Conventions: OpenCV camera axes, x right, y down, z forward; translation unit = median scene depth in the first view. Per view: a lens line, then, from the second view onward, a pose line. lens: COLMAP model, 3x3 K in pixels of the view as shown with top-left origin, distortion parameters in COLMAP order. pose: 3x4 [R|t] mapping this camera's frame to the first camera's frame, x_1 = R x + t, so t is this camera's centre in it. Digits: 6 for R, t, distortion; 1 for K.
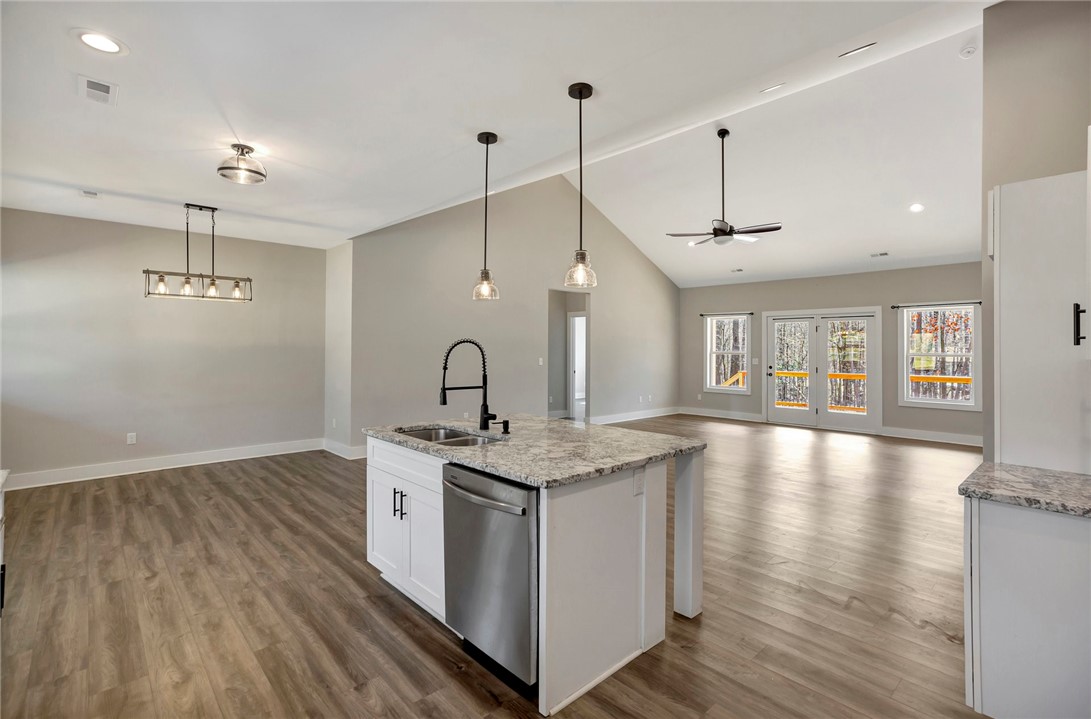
lens RADIAL K [[486.8, 0, 557.0], [0, 486.8, 353.1], [0, 0, 1]] dist [-0.002584, 0.009688]
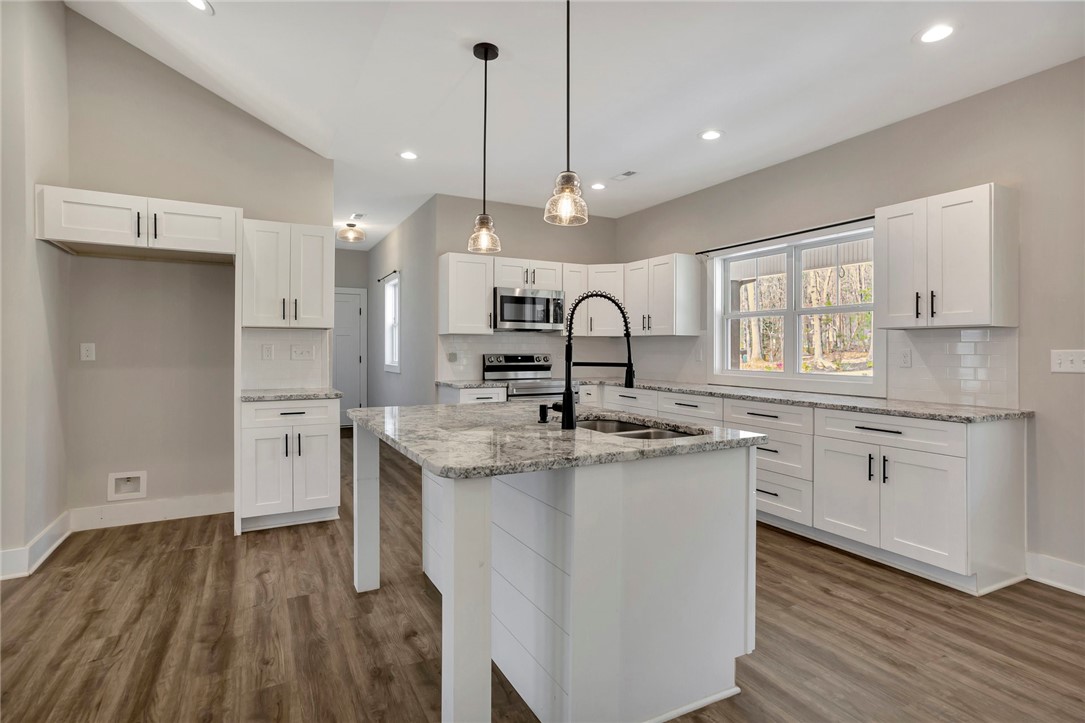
lens RADIAL K [[547.4, 0, 542.5], [0, 547.4, 361.5], [0, 0, 1]] dist [-0.000435, 0.000924]
pose [[-0.958758, -0.015642, 0.283792, -0.141781], [-0.008091, 0.999582, 0.027760, 0.021576], [-0.284107, 0.024319, -0.958484, 0.757016]]
